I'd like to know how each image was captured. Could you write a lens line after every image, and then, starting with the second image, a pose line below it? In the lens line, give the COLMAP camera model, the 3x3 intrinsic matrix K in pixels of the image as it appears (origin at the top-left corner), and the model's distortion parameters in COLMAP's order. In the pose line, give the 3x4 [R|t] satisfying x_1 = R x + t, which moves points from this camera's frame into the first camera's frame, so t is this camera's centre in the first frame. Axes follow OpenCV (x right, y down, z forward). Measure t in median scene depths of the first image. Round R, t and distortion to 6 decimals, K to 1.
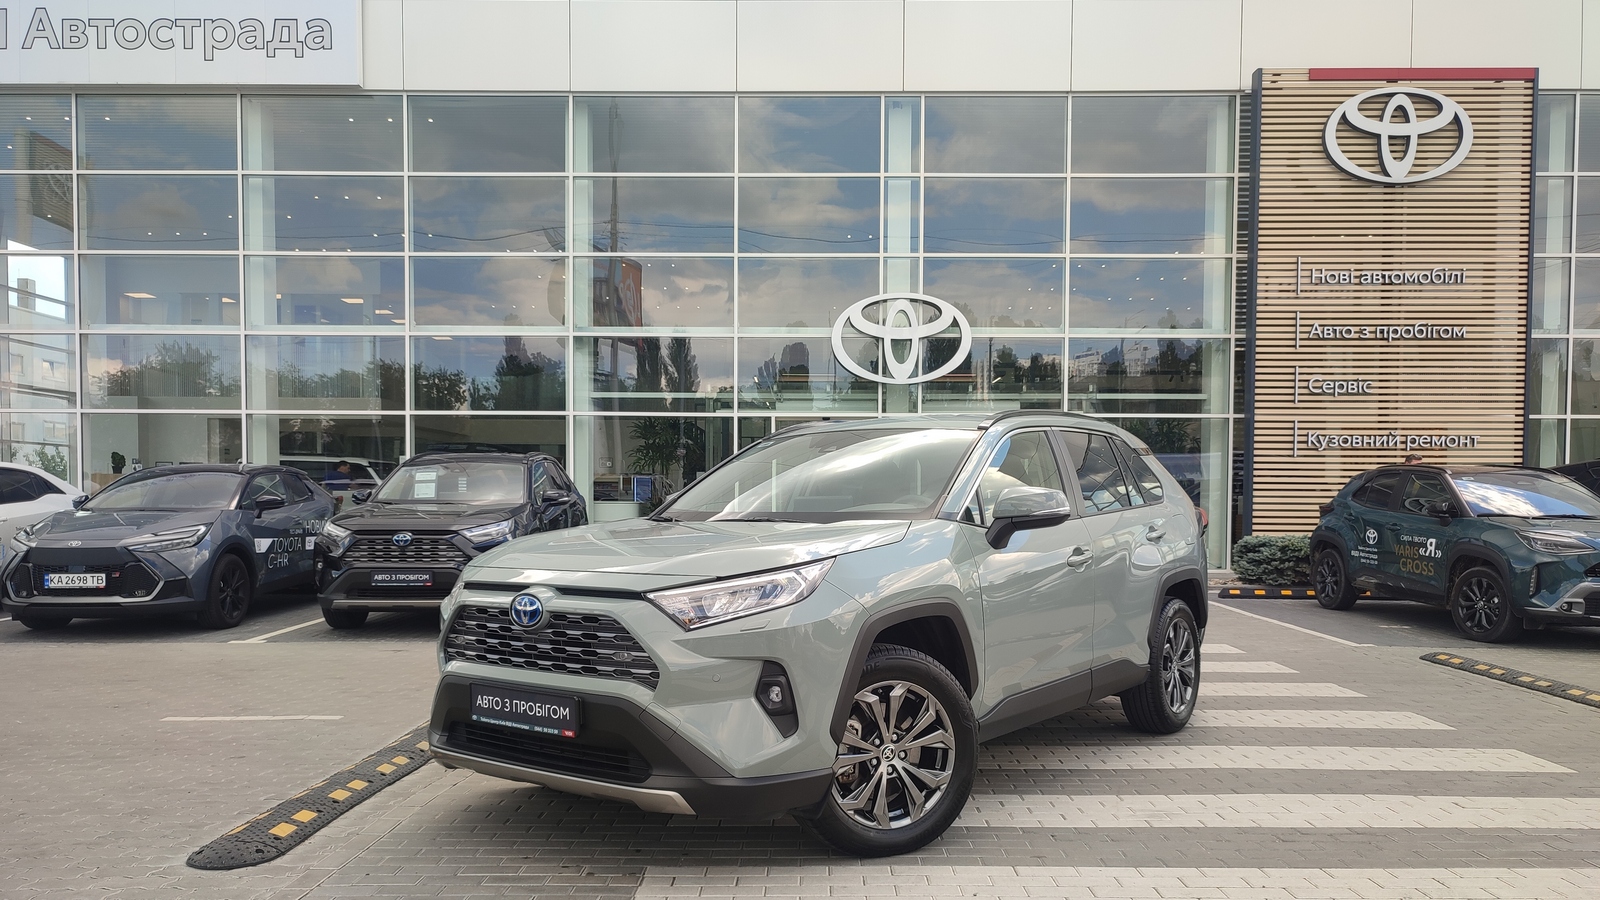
lens RADIAL K [[1158.1, 0, 781.6], [0, 1158.1, 528.5], [0, 0, 1]] dist [0.009152, -0.006794]
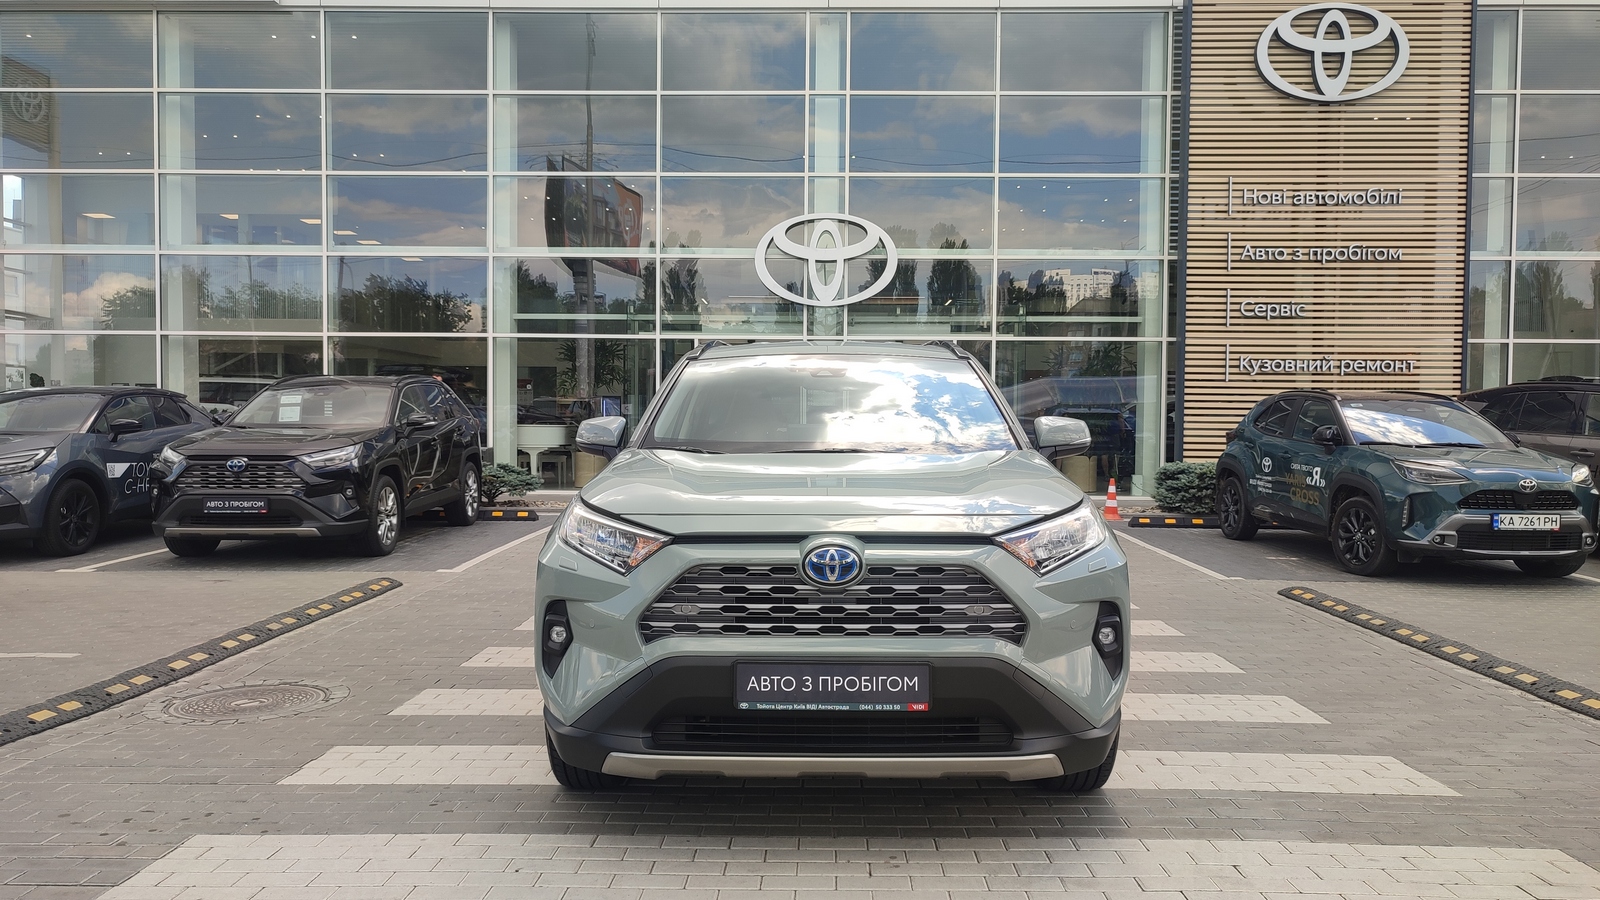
lens RADIAL K [[1153.4, 0, 800.0], [0, 1153.4, 450.0], [0, 0, 1]] dist [0.011523, -0.004595]
pose [[0.999956, 0.003203, -0.008786, 0.092800], [-0.003205, 0.999995, -0.000201, -0.002734], [0.008785, 0.000229, 0.999961, 0.023734]]
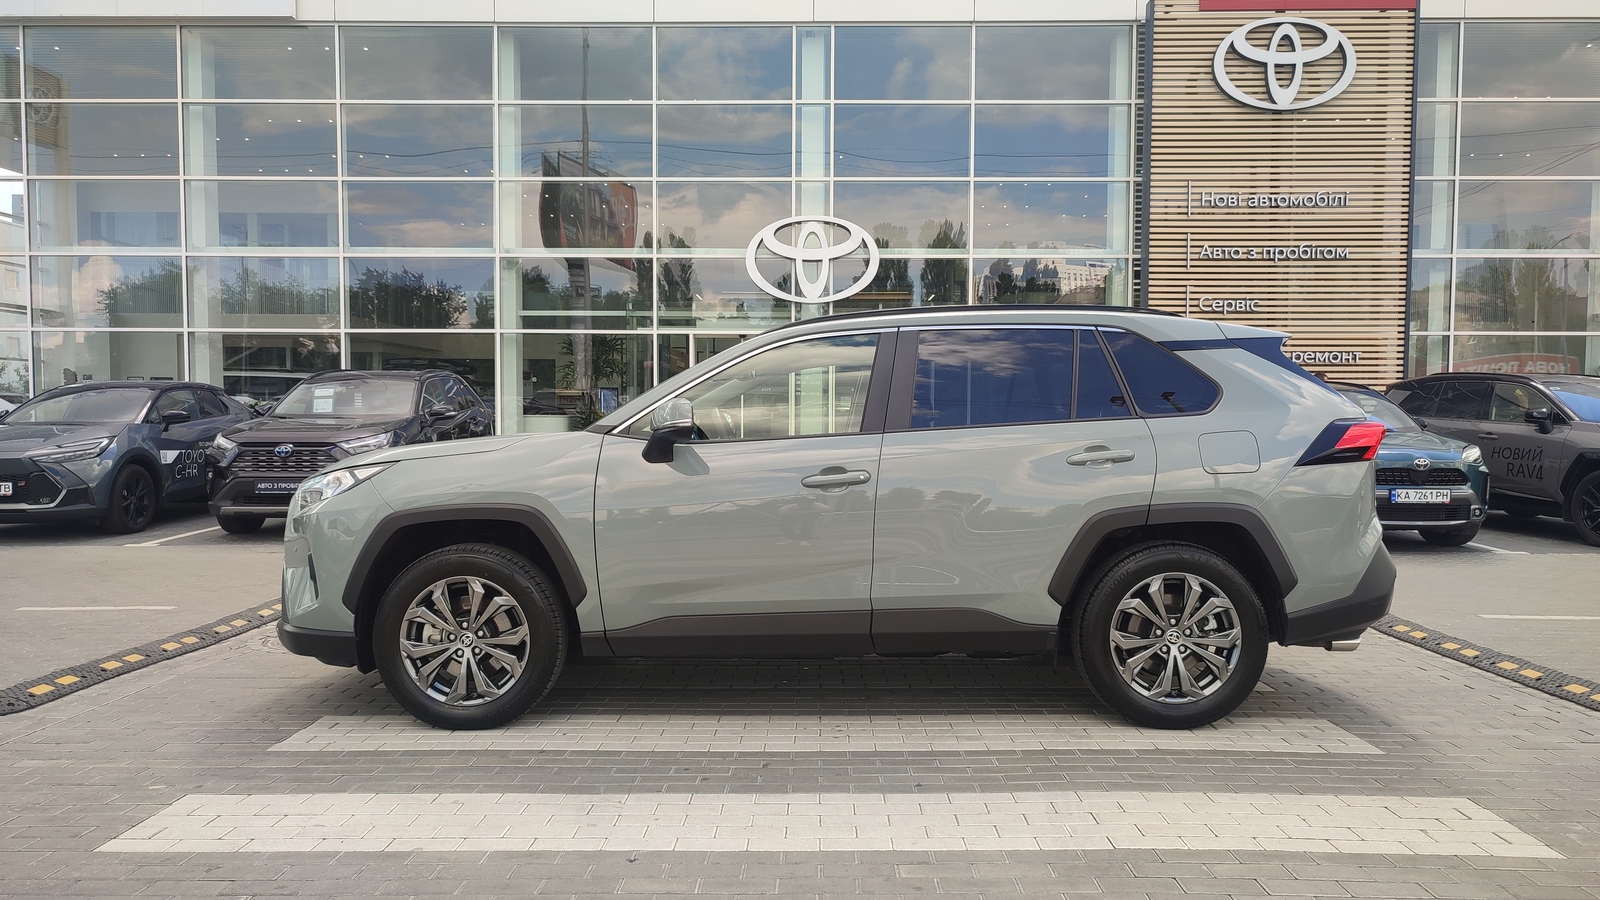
lens RADIAL K [[1166.1, 0, 801.7], [0, 1166.1, 461.6], [0, 0, 1]] dist [0.008019, 0.004332]
pose [[0.999991, -0.000636, -0.004168, 0.100553], [0.000709, 0.999847, 0.017470, 0.000331], [0.004156, -0.017473, 0.999839, -0.058268]]
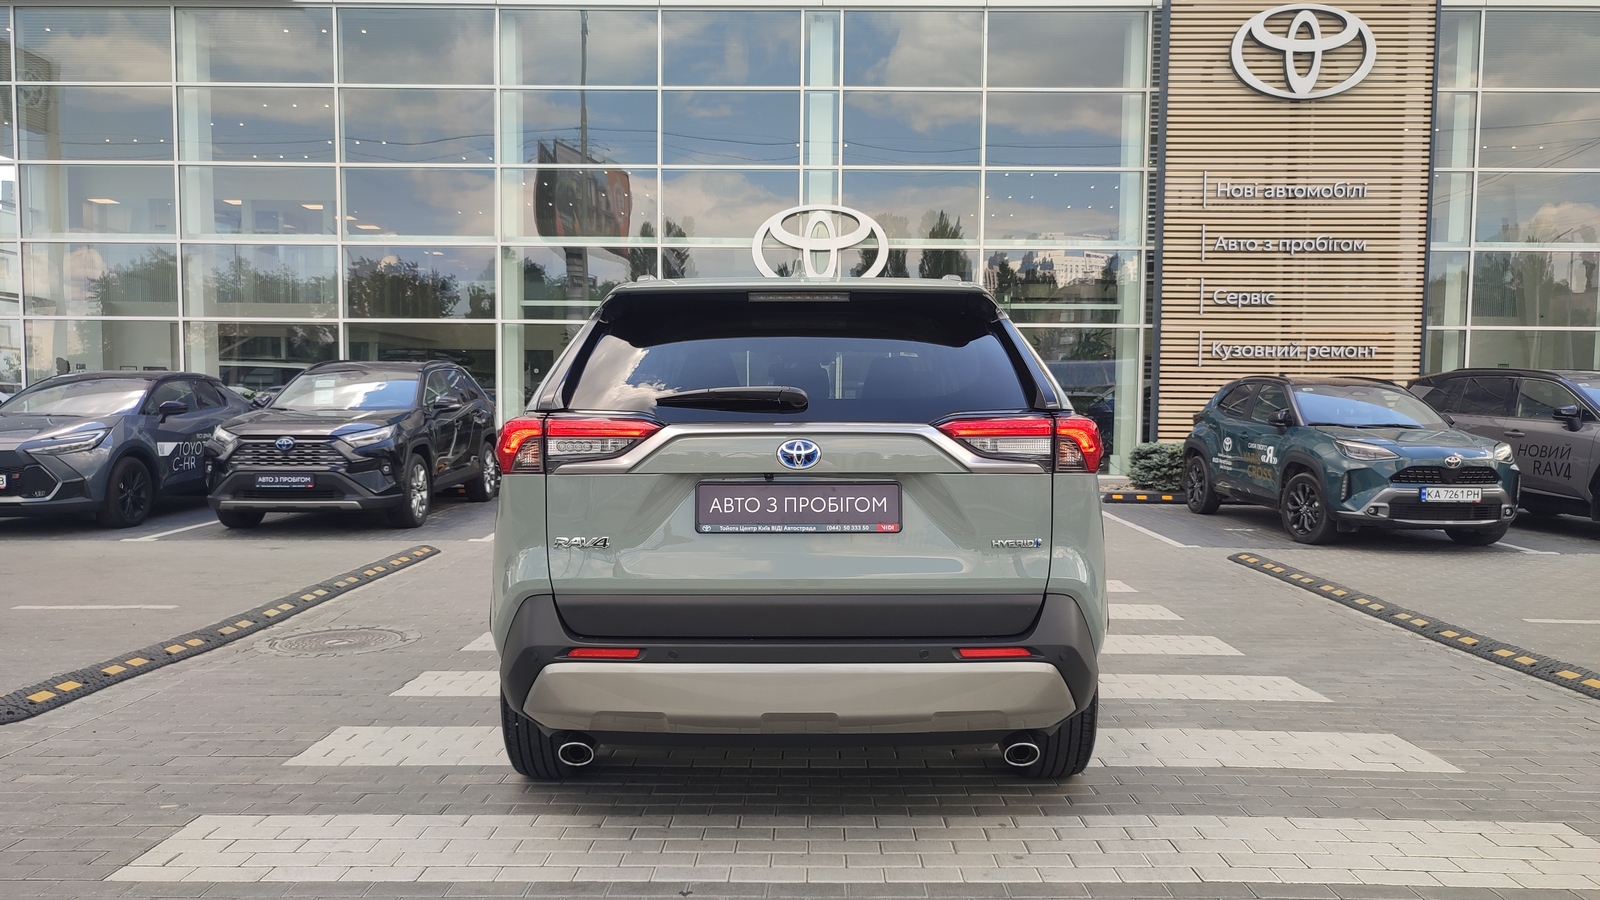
lens RADIAL K [[1167.3, 0, 799.5], [0, 1167.3, 473.6], [0, 0, 1]] dist [0.007322, 0.000010]
pose [[0.999994, 0.003374, -0.000019, 0.088056], [-0.003371, 0.999393, 0.034663, -0.001238], [0.000136, -0.034663, 0.999399, -0.042393]]
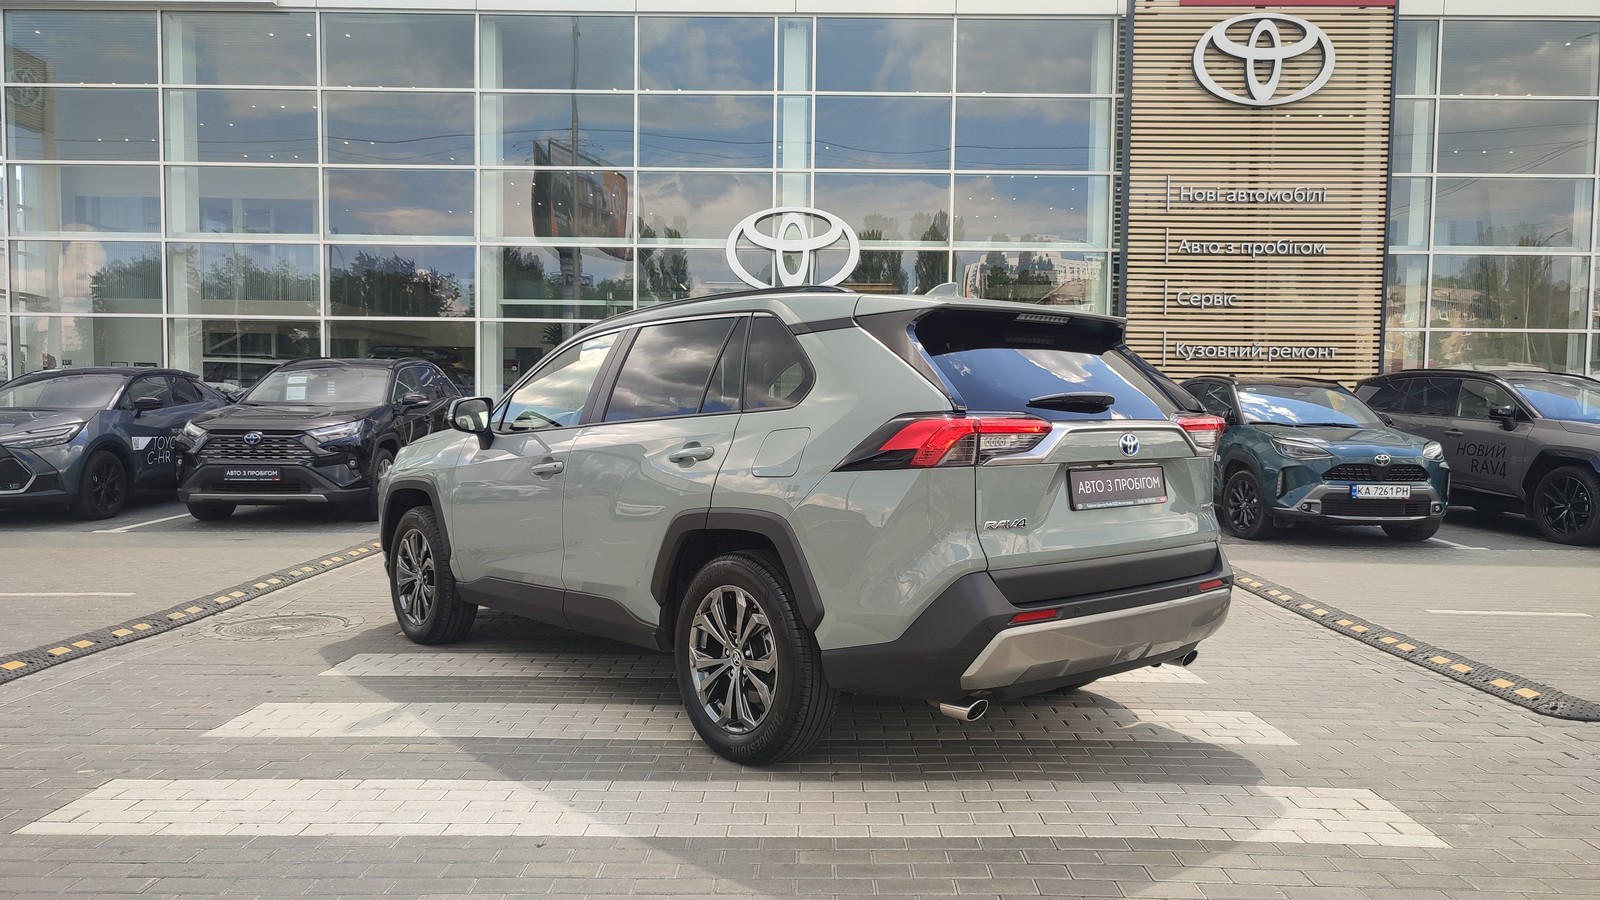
lens RADIAL K [[1167.5, 0, 805.0], [0, 1167.5, 459.0], [0, 0, 1]] dist [0.008143, 0.002292]
pose [[0.999976, 0.006776, 0.001668, 0.117097], [-0.006814, 0.999690, 0.023944, -0.000759], [-0.001505, -0.023955, 0.999712, -0.062791]]
